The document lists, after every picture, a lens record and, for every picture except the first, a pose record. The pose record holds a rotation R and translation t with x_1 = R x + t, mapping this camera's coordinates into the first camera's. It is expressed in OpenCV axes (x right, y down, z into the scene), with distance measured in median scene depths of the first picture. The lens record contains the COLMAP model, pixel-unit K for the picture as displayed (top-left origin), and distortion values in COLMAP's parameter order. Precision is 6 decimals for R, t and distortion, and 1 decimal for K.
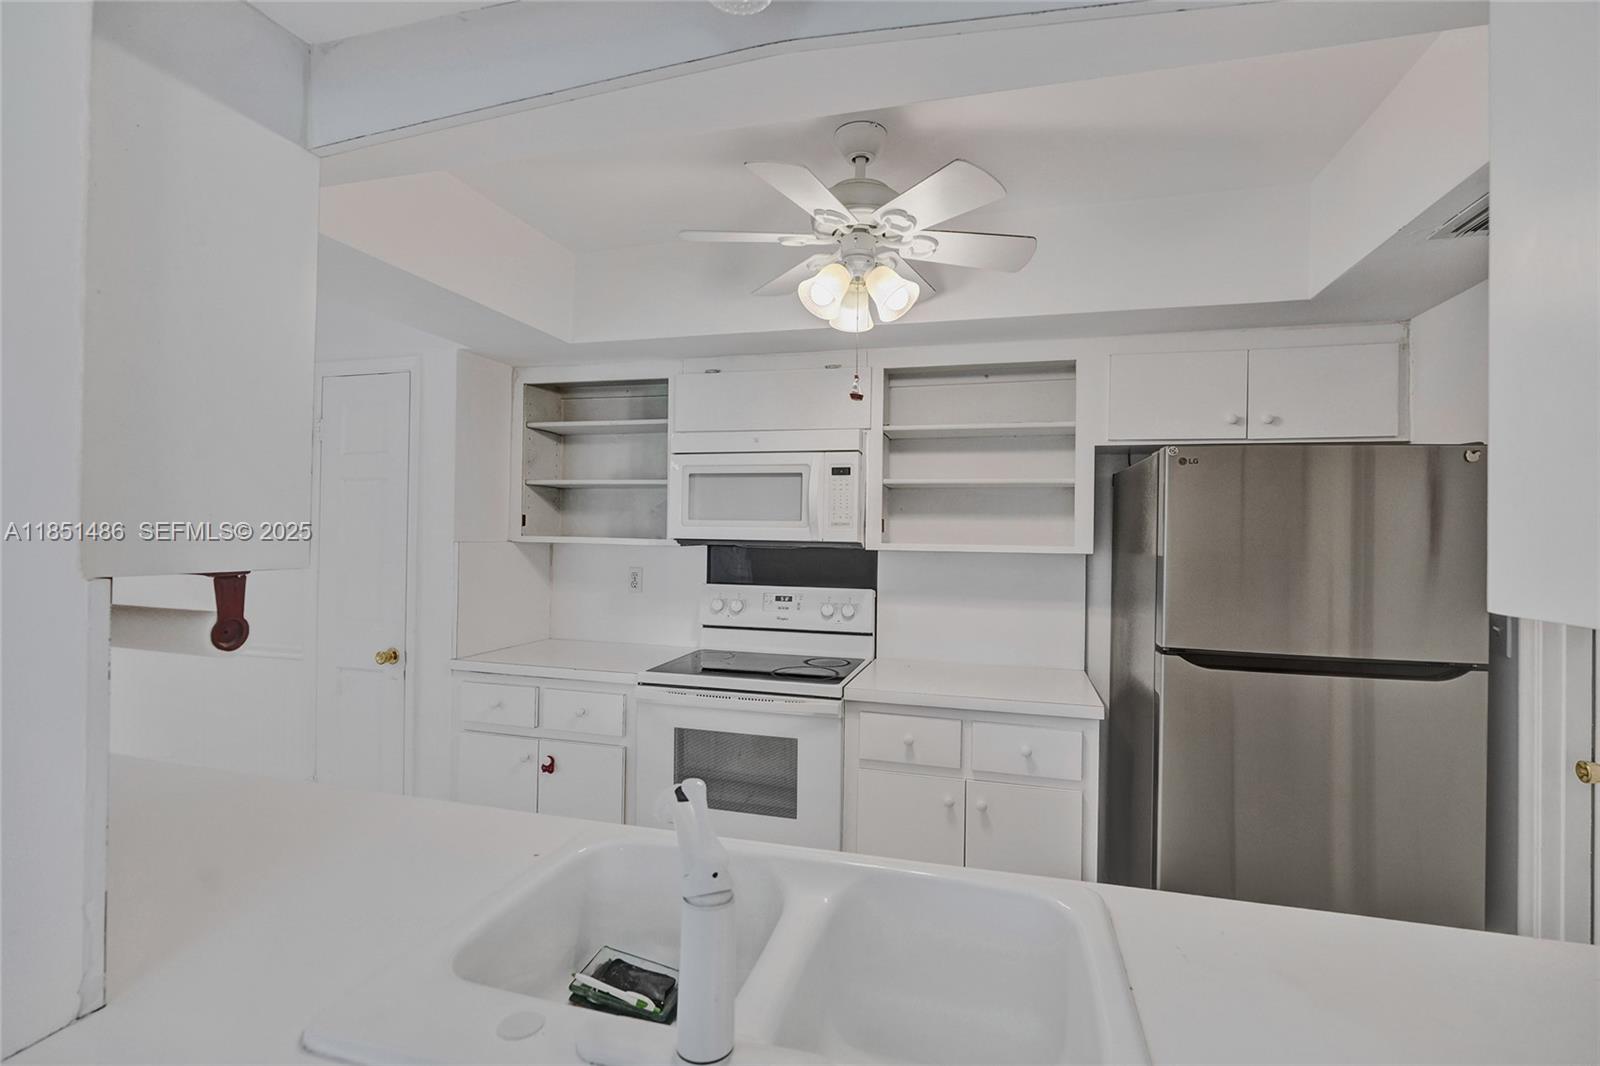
lens RADIAL K [[739.6, 0, 800.0], [0, 739.6, 533.0], [0, 0, 1]] dist [-0.004447, -0.000253]
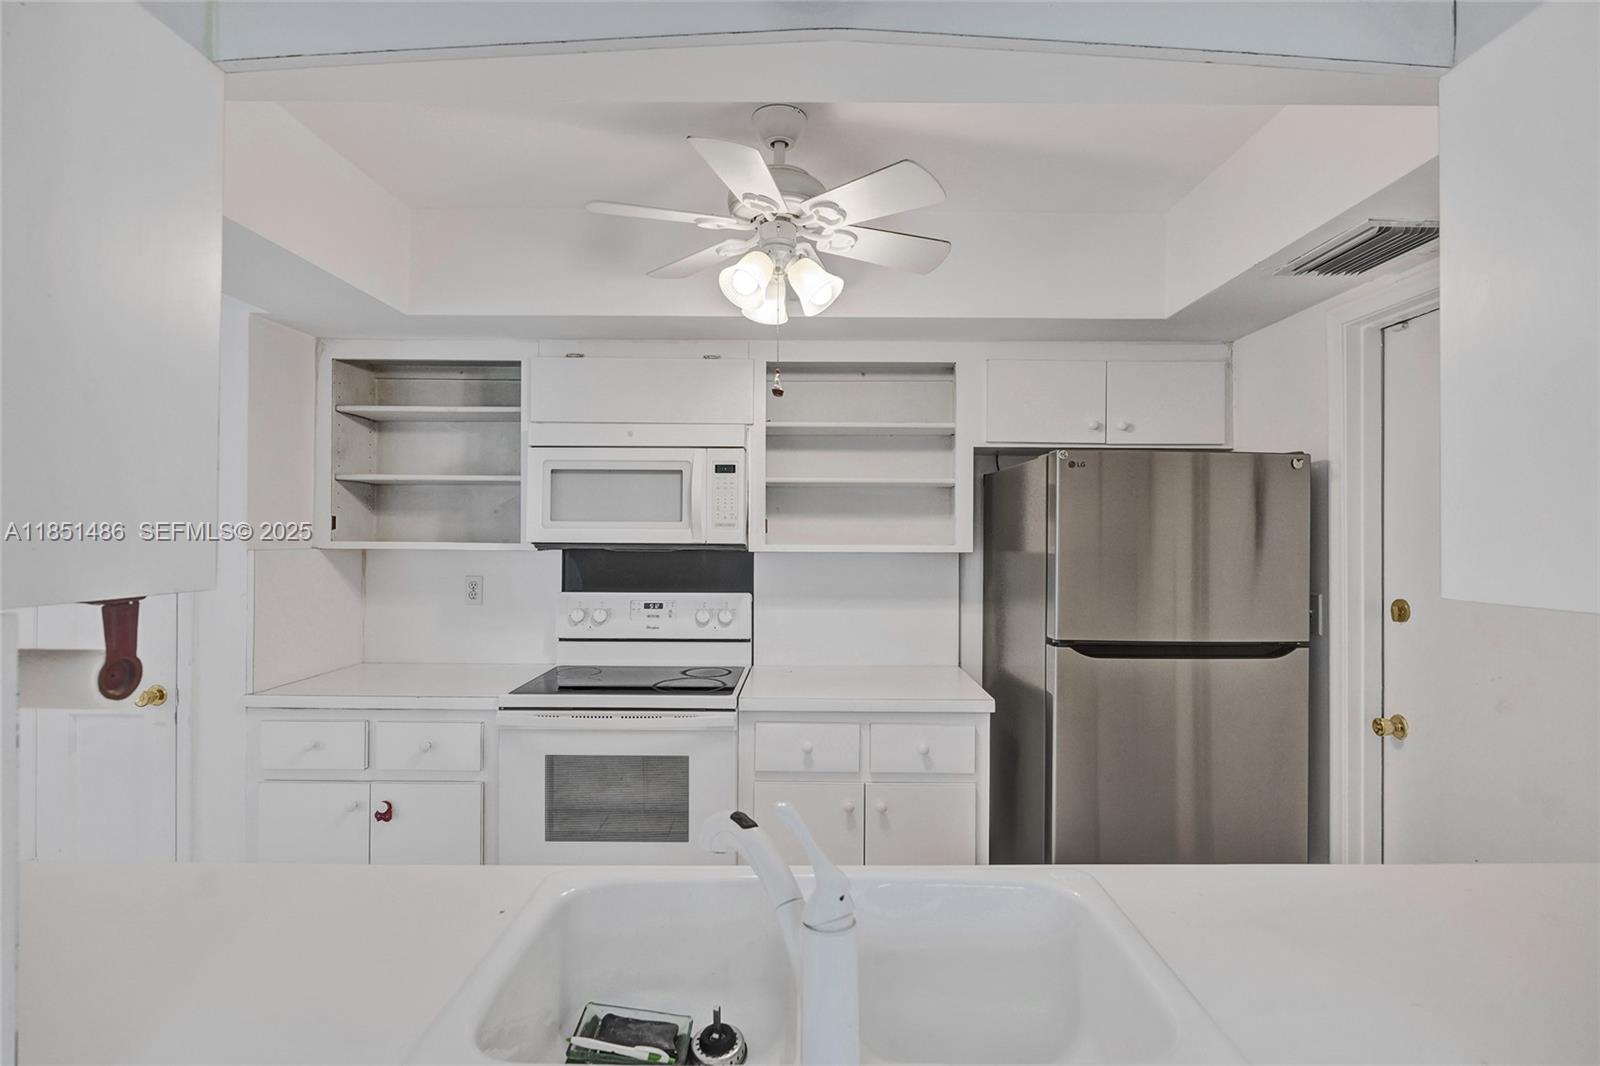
lens RADIAL K [[784.0, 0, 810.9], [0, 784.0, 535.8], [0, 0, 1]] dist [-0.006080, 0.000475]
pose [[0.964209, -0.010750, 0.264925, -0.105592], [0.009303, 0.999934, 0.006716, -0.003963], [-0.264980, -0.004011, 0.964246, 0.007719]]
